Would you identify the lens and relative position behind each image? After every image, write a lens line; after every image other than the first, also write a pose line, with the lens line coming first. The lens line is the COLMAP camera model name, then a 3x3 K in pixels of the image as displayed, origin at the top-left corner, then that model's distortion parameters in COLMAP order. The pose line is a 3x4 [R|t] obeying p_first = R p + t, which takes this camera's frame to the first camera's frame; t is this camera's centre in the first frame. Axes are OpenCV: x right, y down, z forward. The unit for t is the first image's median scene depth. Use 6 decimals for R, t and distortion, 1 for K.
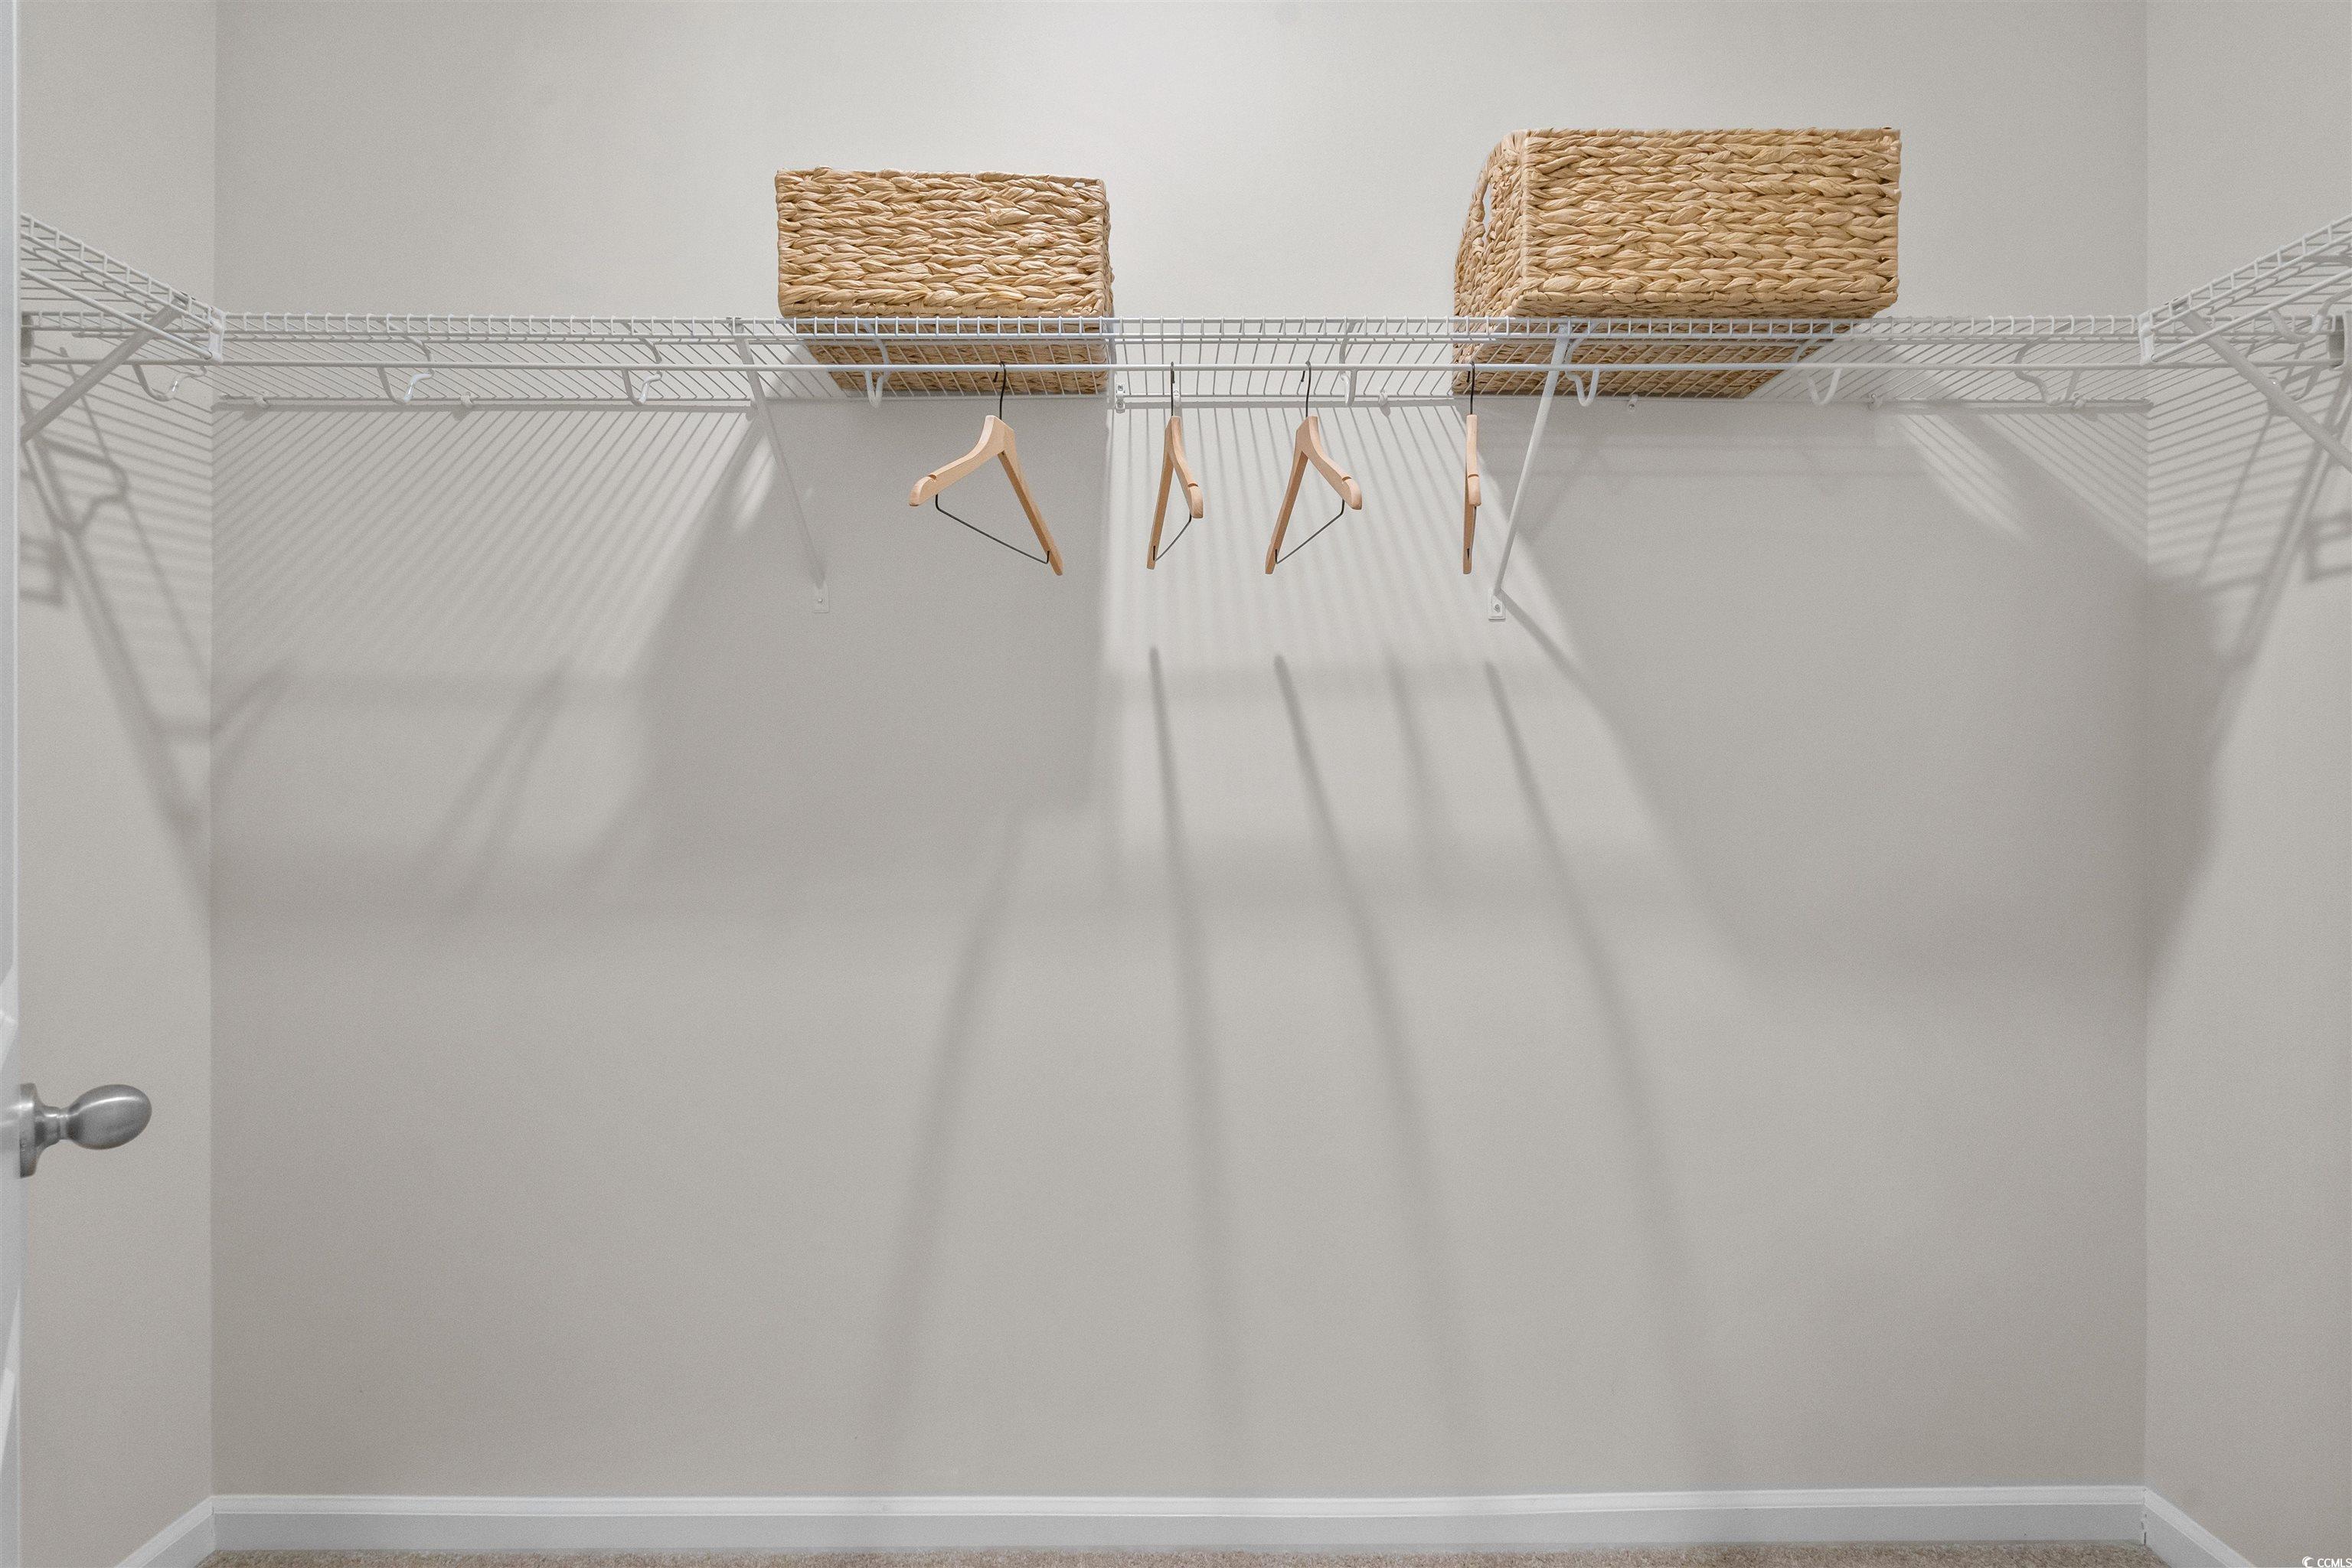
lens RADIAL K [[1074.5, 0, 1185.2], [0, 1074.5, 774.5], [0, 0, 1]] dist [0.002119, 0.000099]
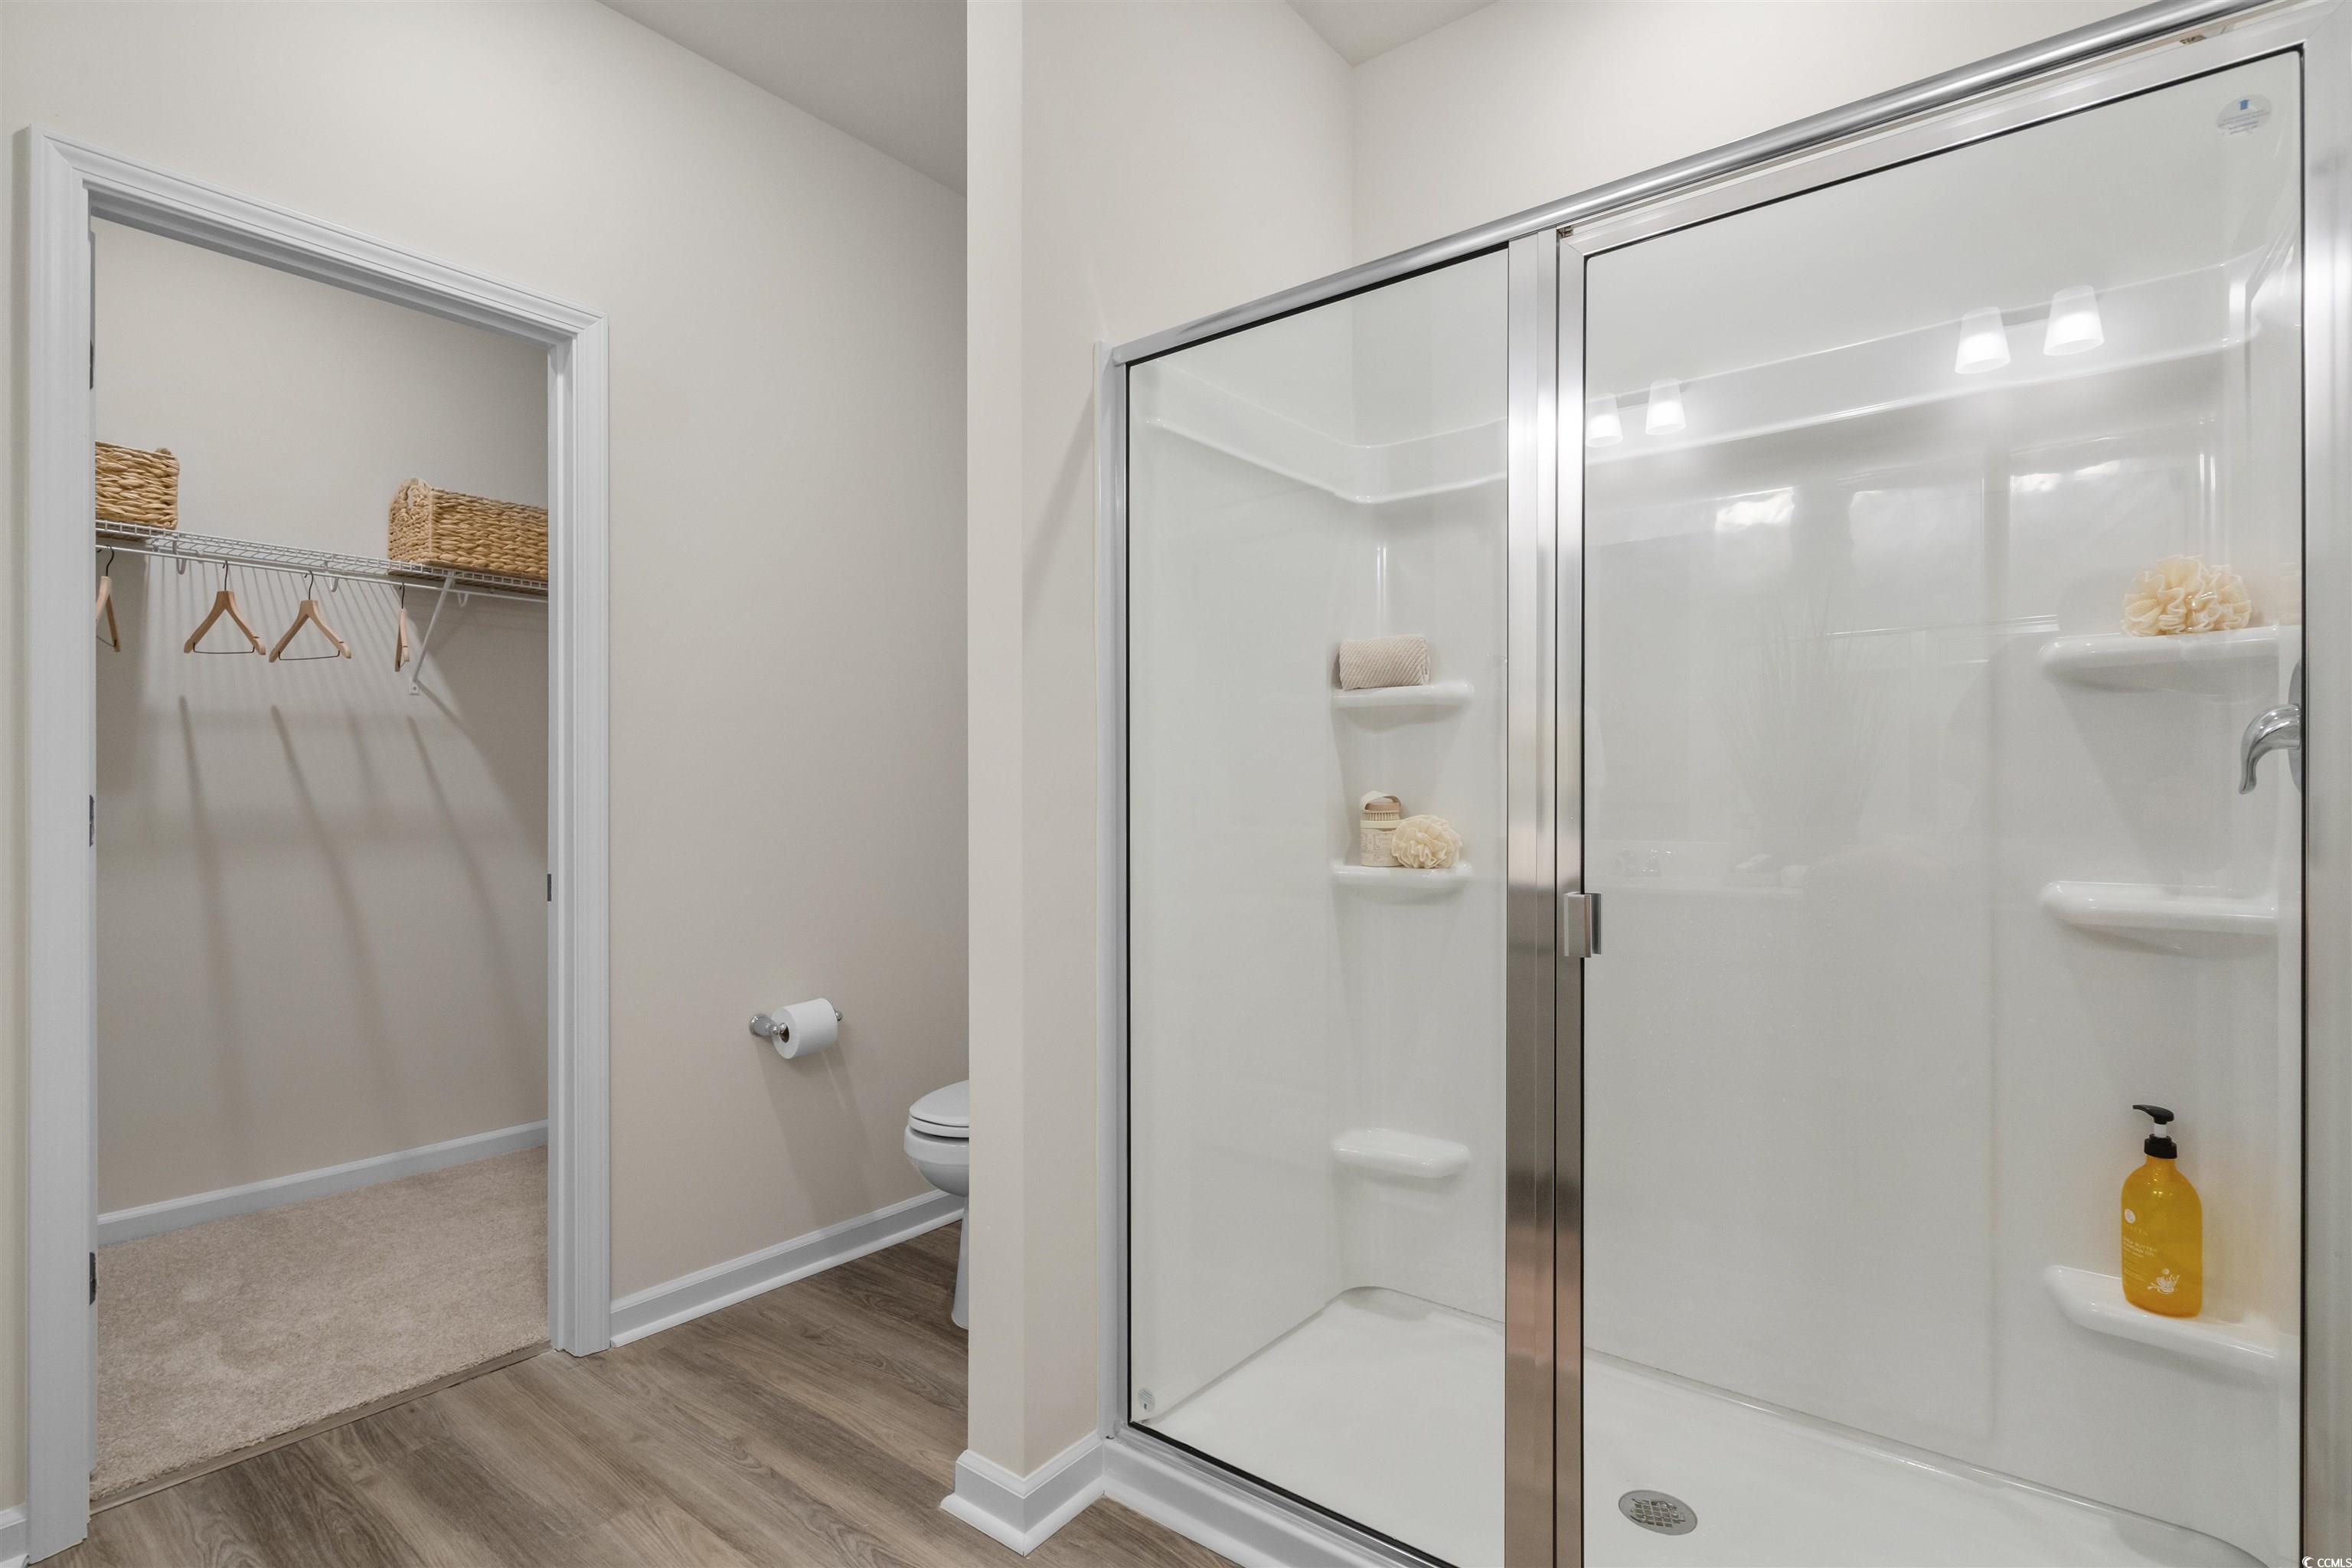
lens RADIAL K [[1137.9, 0, 1175.7], [0, 1137.9, 796.1], [0, 0, 1]] dist [0.001311, 0.000131]
pose [[0.635127, -0.000833, 0.772407, -0.516854], [-0.007421, 0.999947, 0.007181, 0.020383], [-0.772372, -0.010293, 0.635087, -1.665722]]
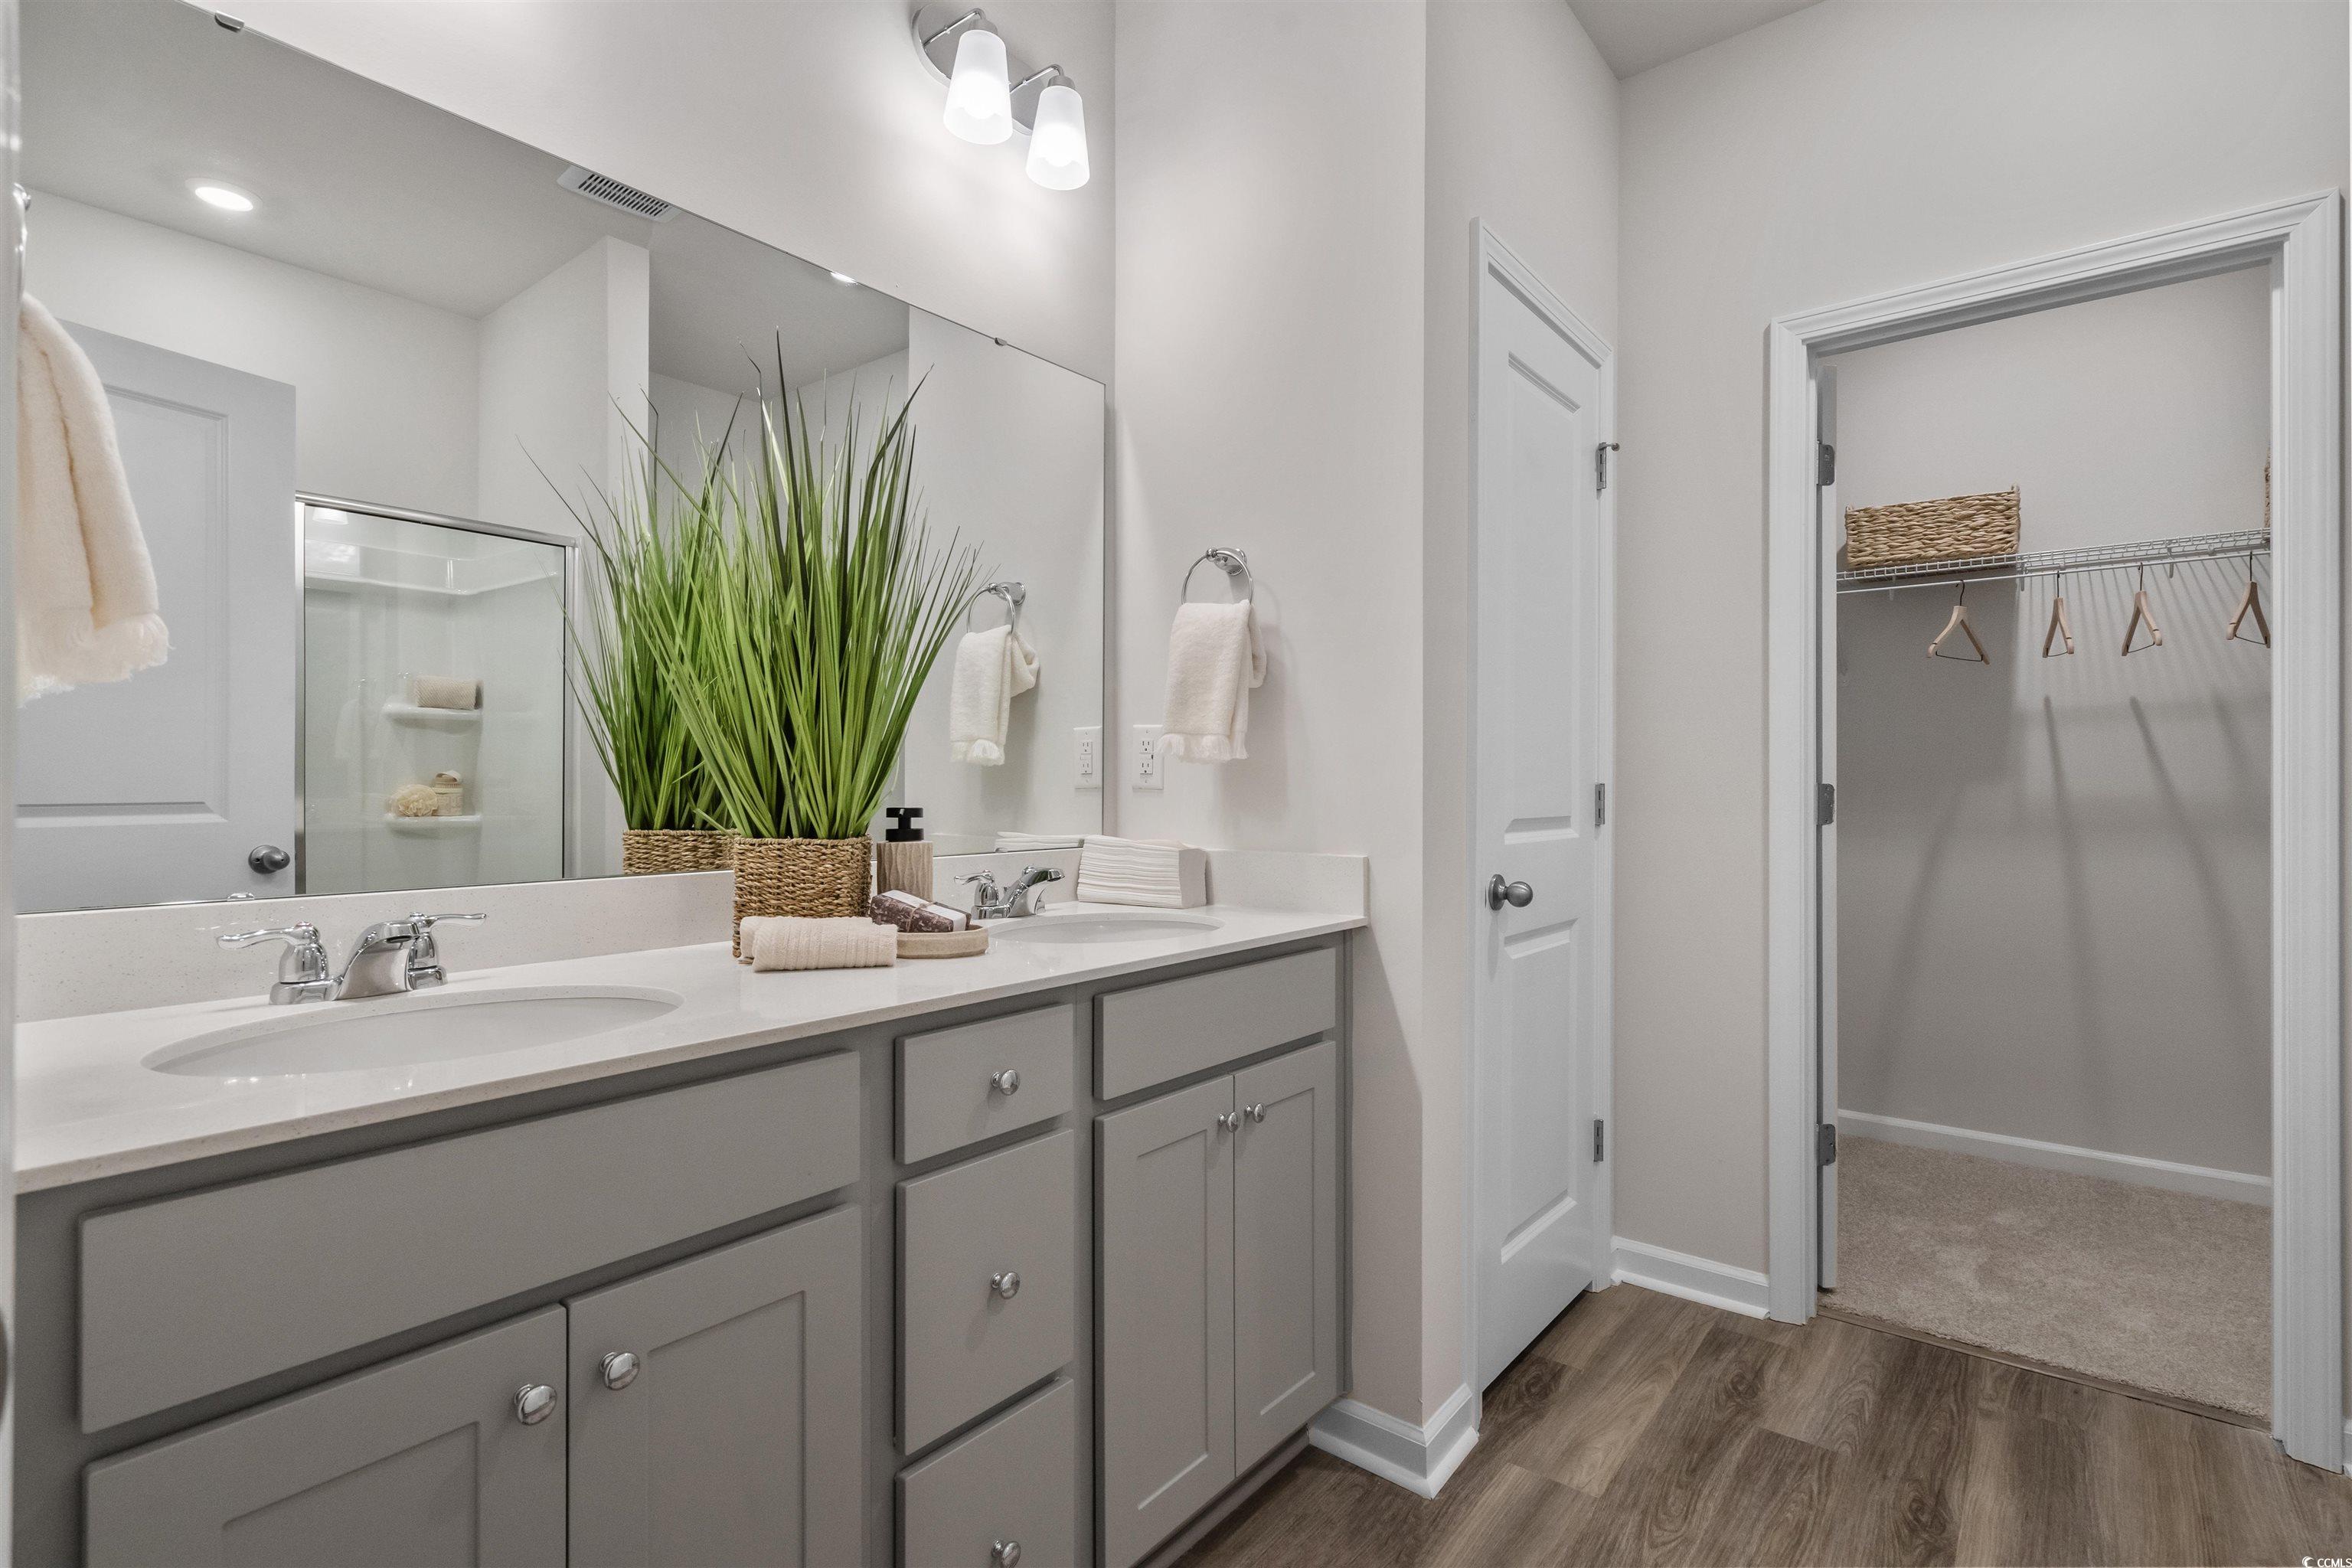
lens RADIAL K [[1115.3, 0, 1176.0], [0, 1115.3, 784.0], [0, 0, 1]] dist [0.002470, 0.000084]
pose [[0.772550, -0.001142, -0.634953, 0.043600], [0.007818, 0.999940, 0.007715, 0.014428], [0.634906, -0.010924, 0.772512, -1.860029]]
